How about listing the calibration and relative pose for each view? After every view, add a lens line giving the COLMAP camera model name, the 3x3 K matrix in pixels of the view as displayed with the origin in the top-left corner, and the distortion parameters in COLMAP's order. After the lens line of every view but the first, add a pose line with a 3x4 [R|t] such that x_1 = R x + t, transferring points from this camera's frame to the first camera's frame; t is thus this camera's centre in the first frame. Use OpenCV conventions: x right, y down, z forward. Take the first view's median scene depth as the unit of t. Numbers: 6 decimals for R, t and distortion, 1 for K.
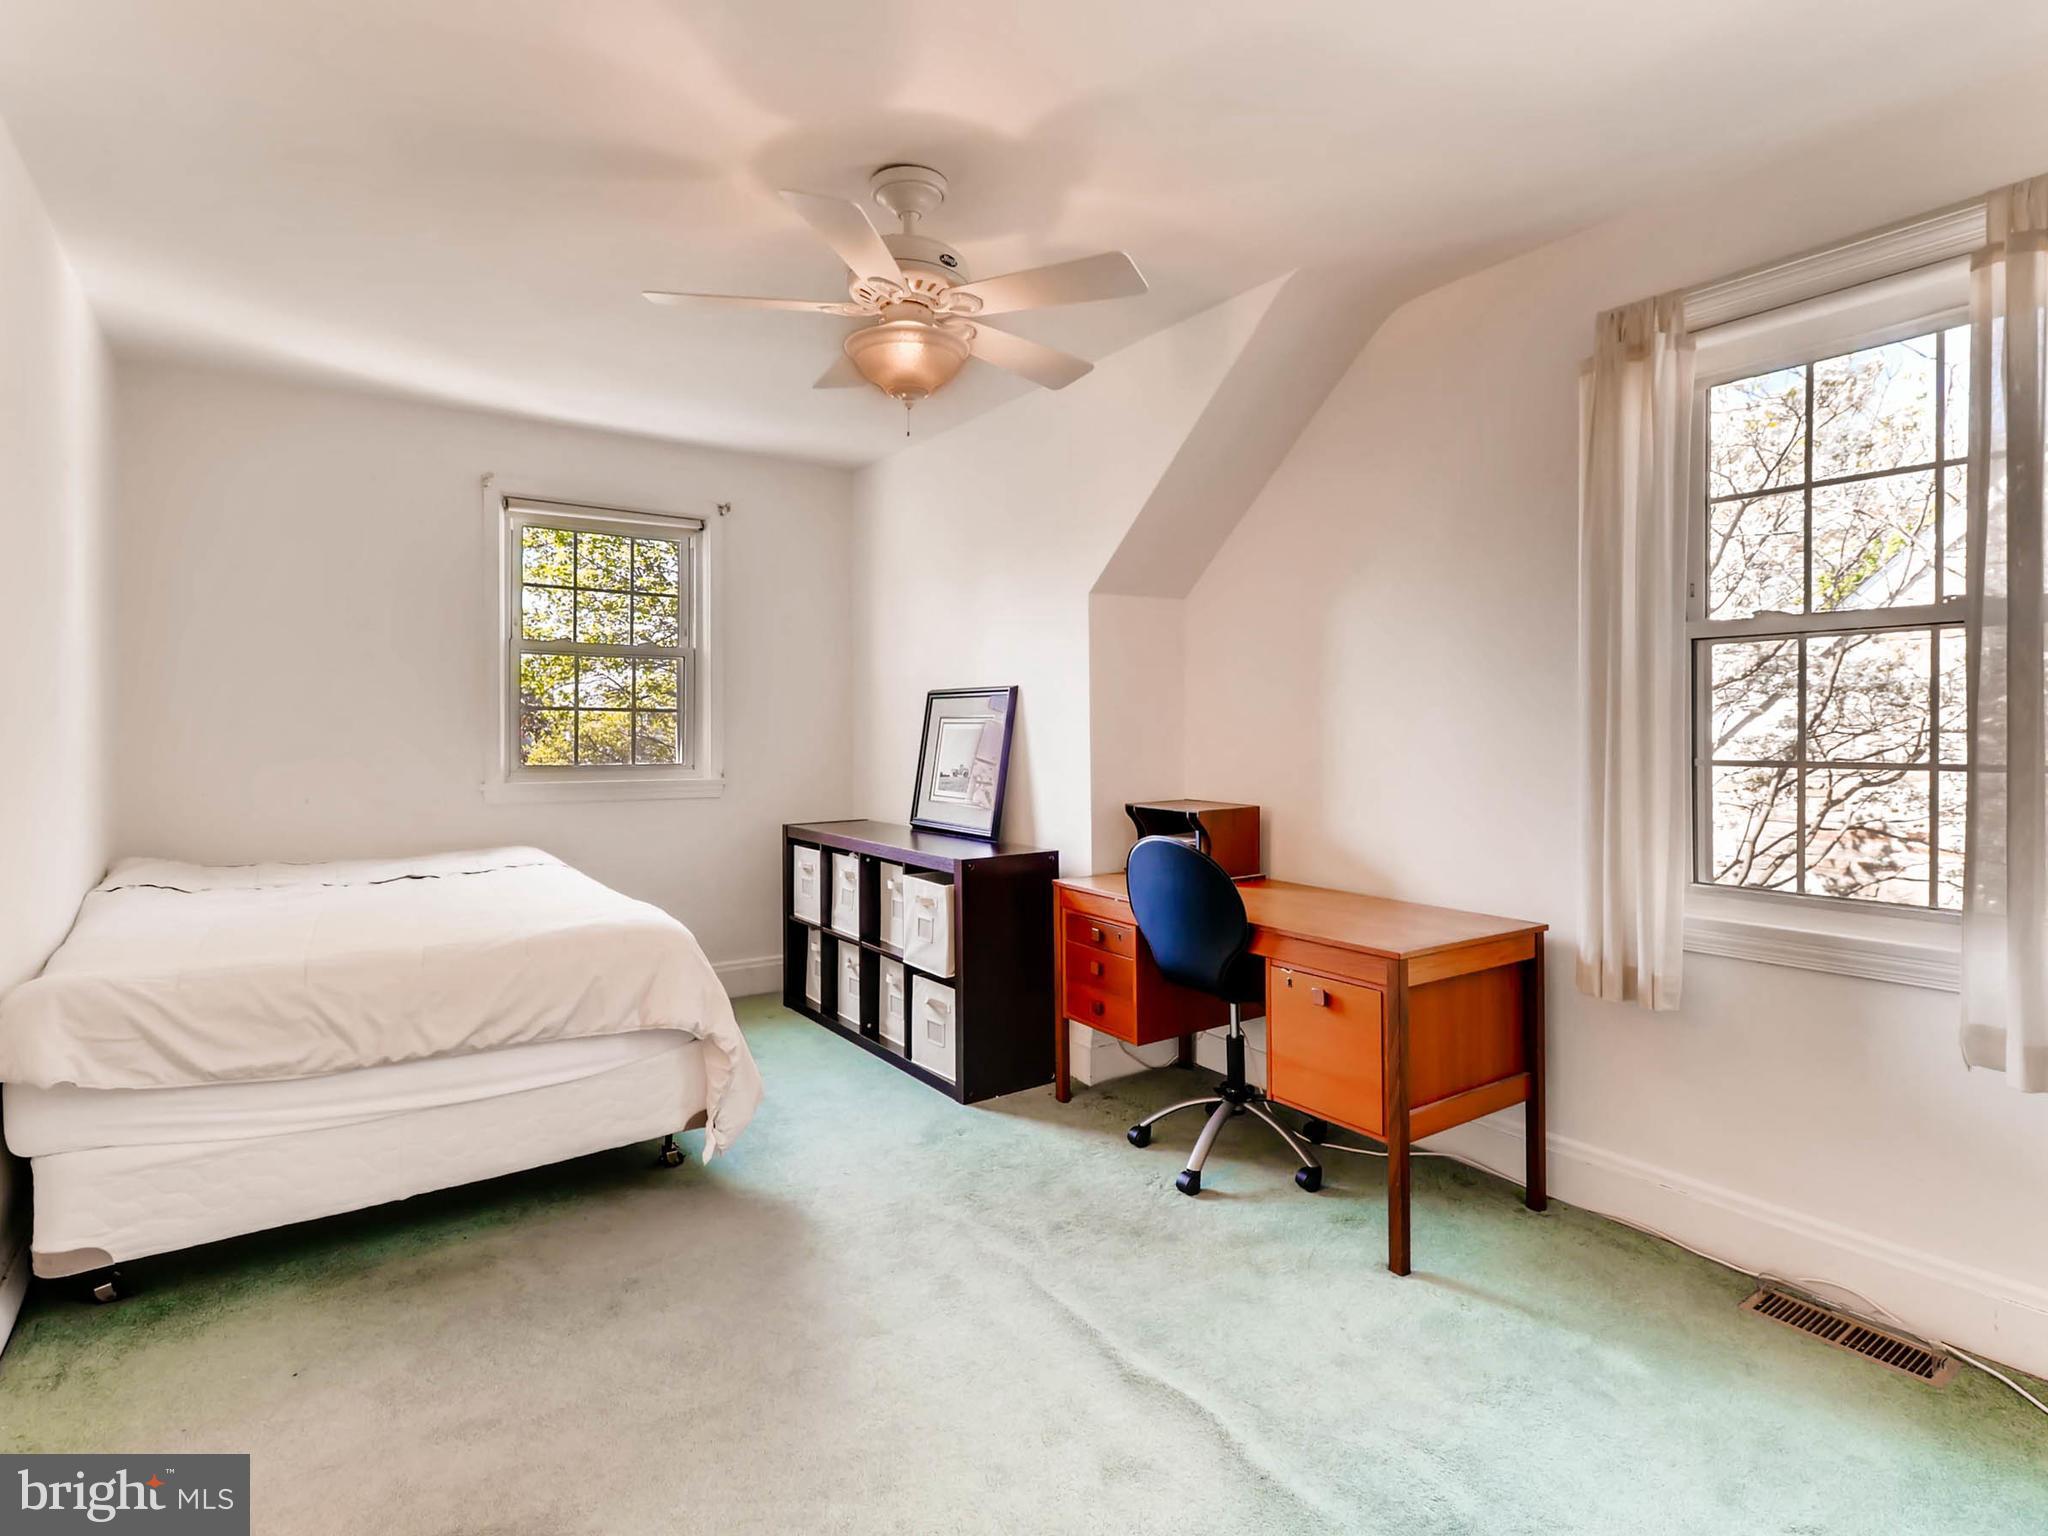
lens RADIAL K [[1056.5, 0, 1030.3], [0, 1056.5, 760.0], [0, 0, 1]] dist [0.012560, -0.005054]
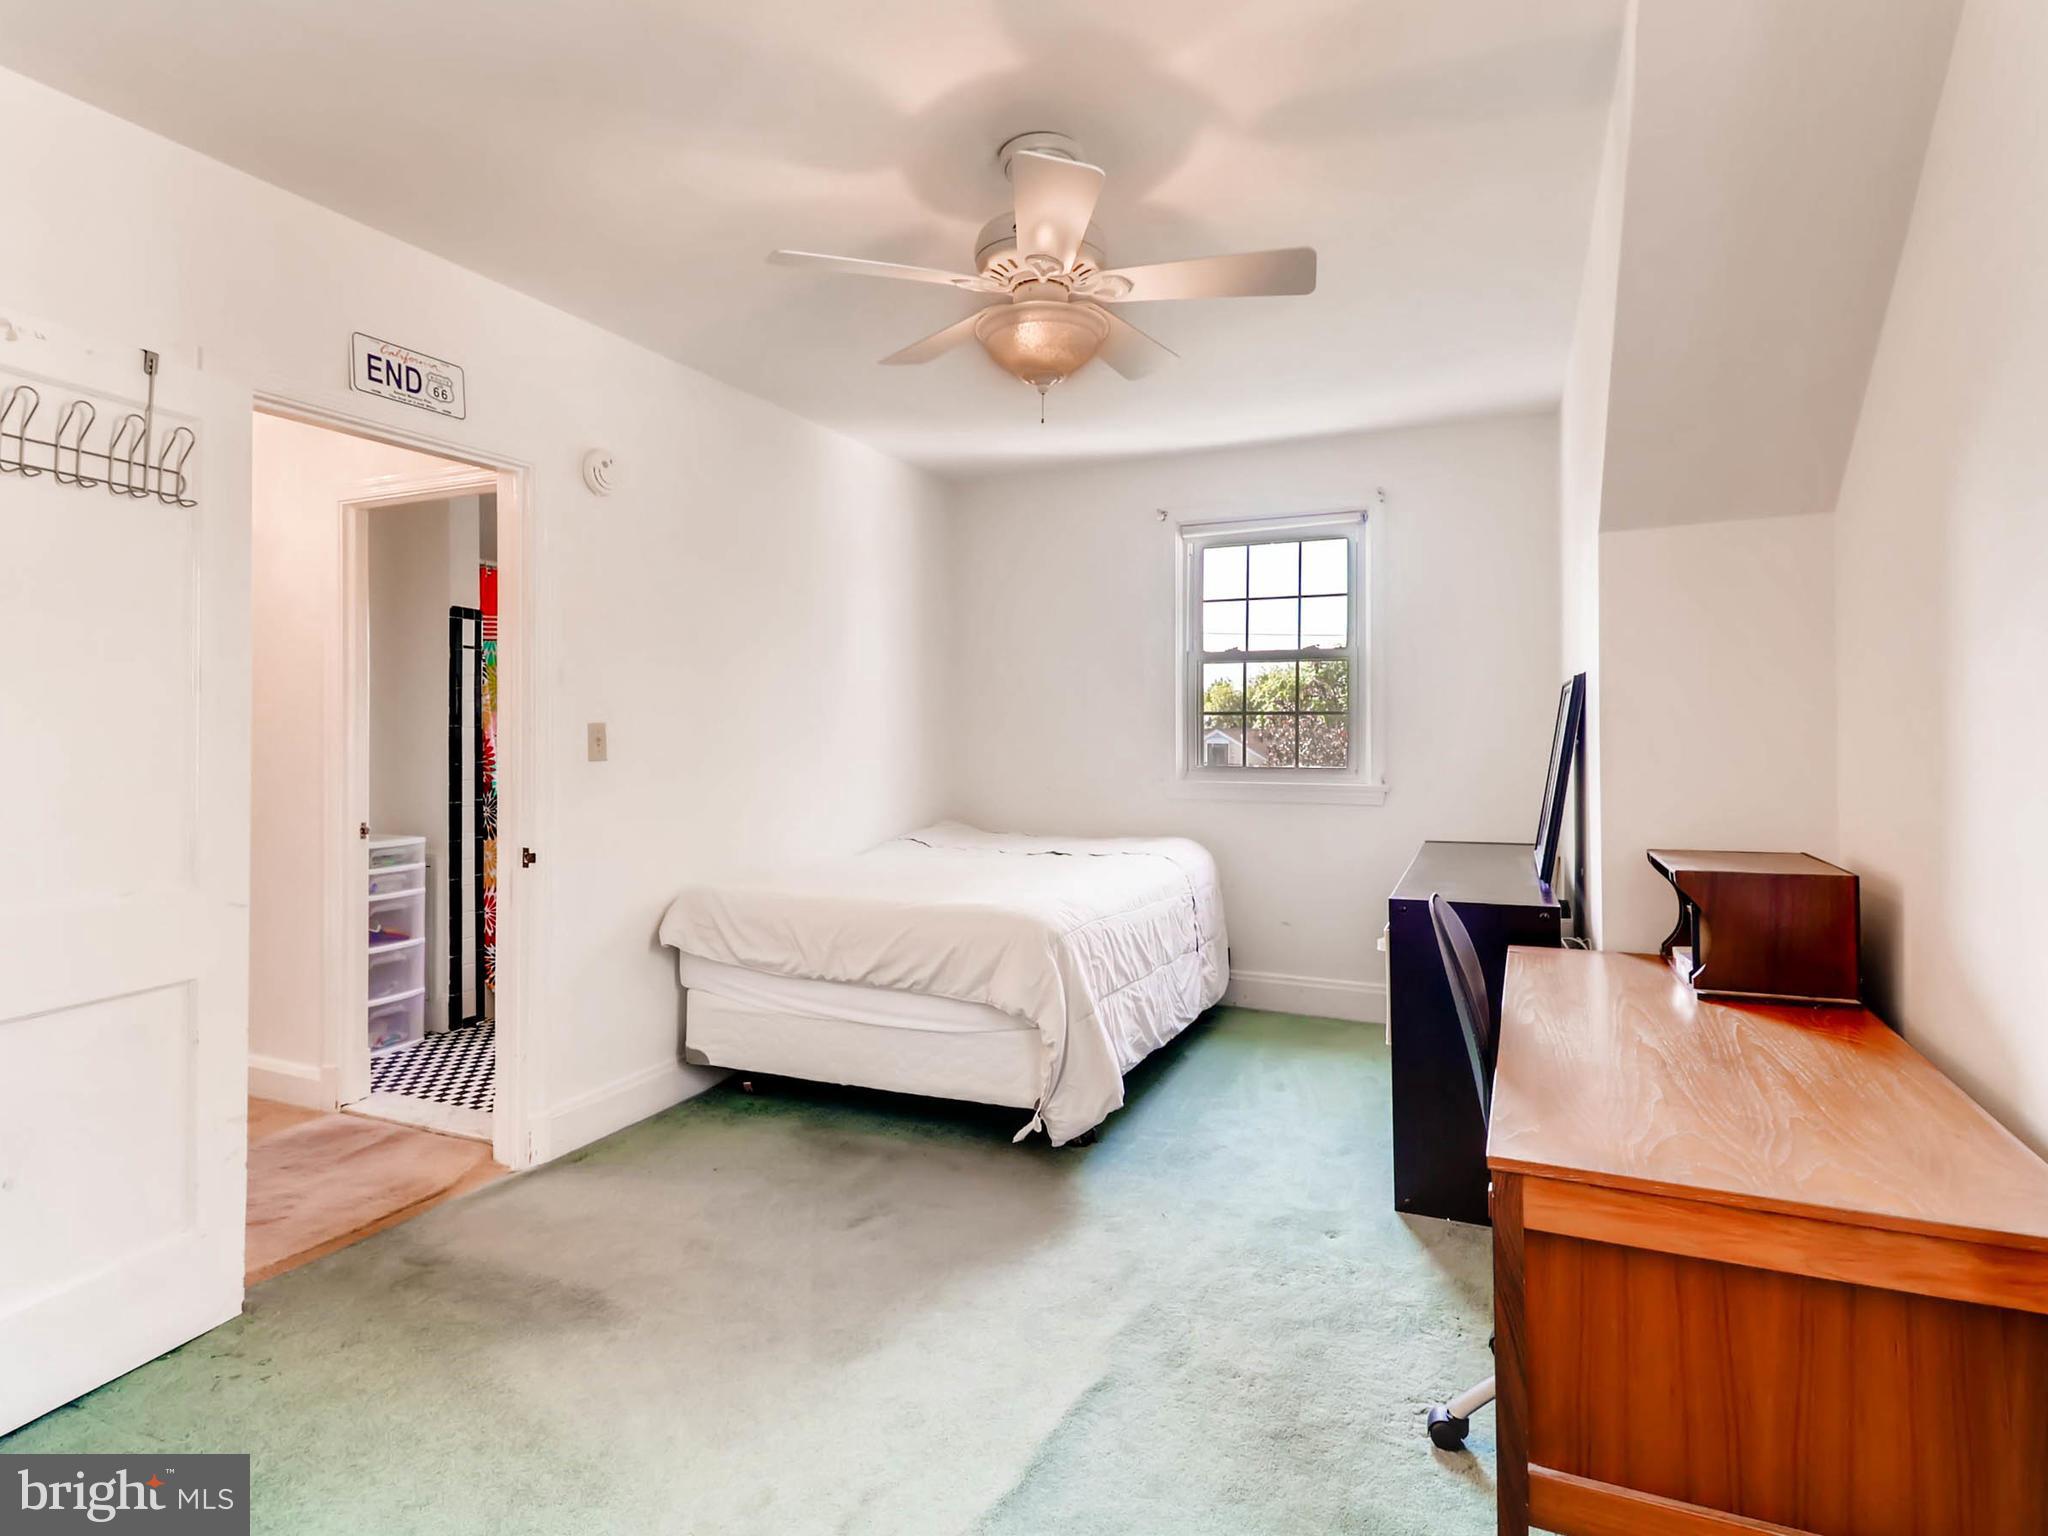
lens RADIAL K [[1056.5, 0, 1036.0], [0, 1056.5, 748.3], [0, 0, 1]] dist [0.012560, -0.005054]
pose [[0.522491, 0.013910, -0.852531, 0.640064], [-0.022499, 0.999744, 0.002523, -0.019489], [0.852348, 0.017863, 0.522670, 0.480416]]
